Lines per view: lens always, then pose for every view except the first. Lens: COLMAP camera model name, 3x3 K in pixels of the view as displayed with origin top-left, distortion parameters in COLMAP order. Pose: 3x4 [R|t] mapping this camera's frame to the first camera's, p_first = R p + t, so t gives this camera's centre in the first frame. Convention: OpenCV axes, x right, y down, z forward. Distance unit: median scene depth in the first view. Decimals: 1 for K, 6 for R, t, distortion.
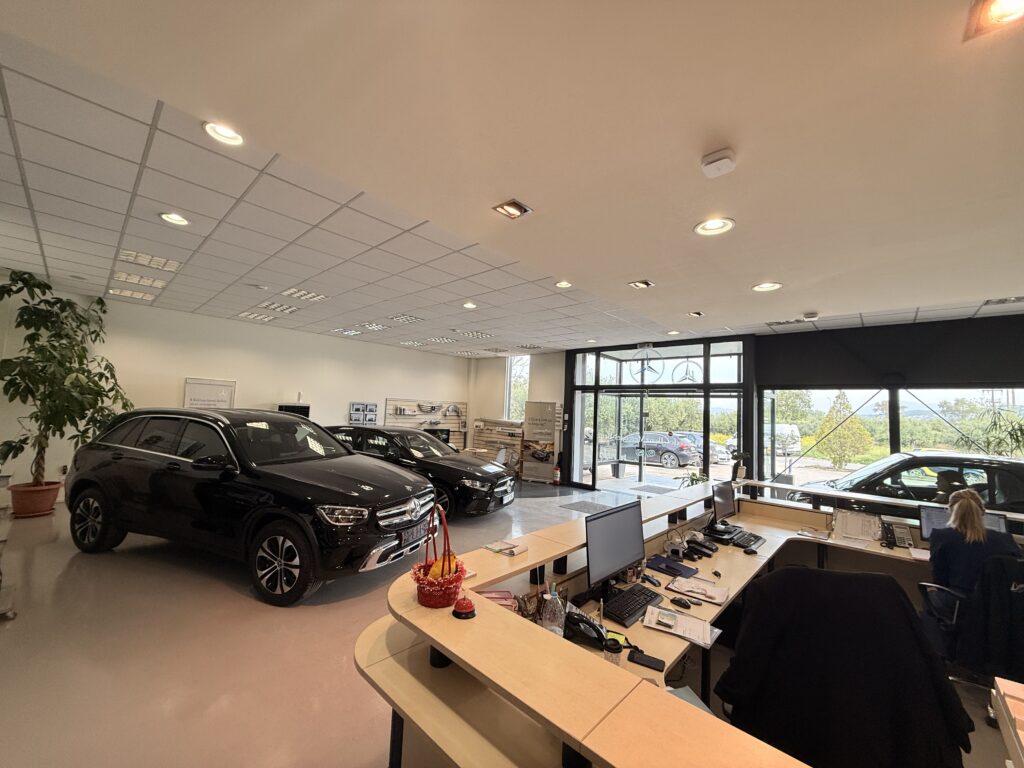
lens RADIAL K [[405.3, 0, 511.3], [0, 405.3, 382.1], [0, 0, 1]] dist [-0.000063, -0.000446]
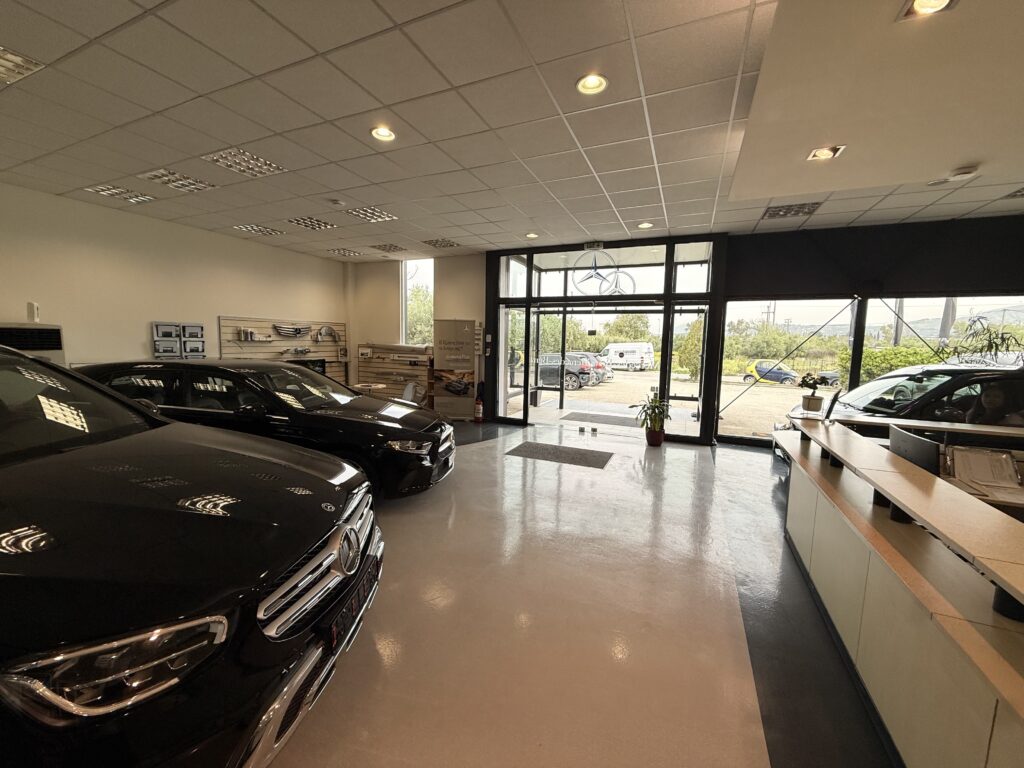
lens RADIAL K [[405.3, 0, 511.3], [0, 405.3, 382.1], [0, 0, 1]] dist [-0.000063, -0.000446]
pose [[0.945430, -0.057733, 0.320670, -0.081409], [-0.002936, 0.982627, 0.185566, 0.022284], [-0.325812, -0.176381, 0.928836, 0.231043]]
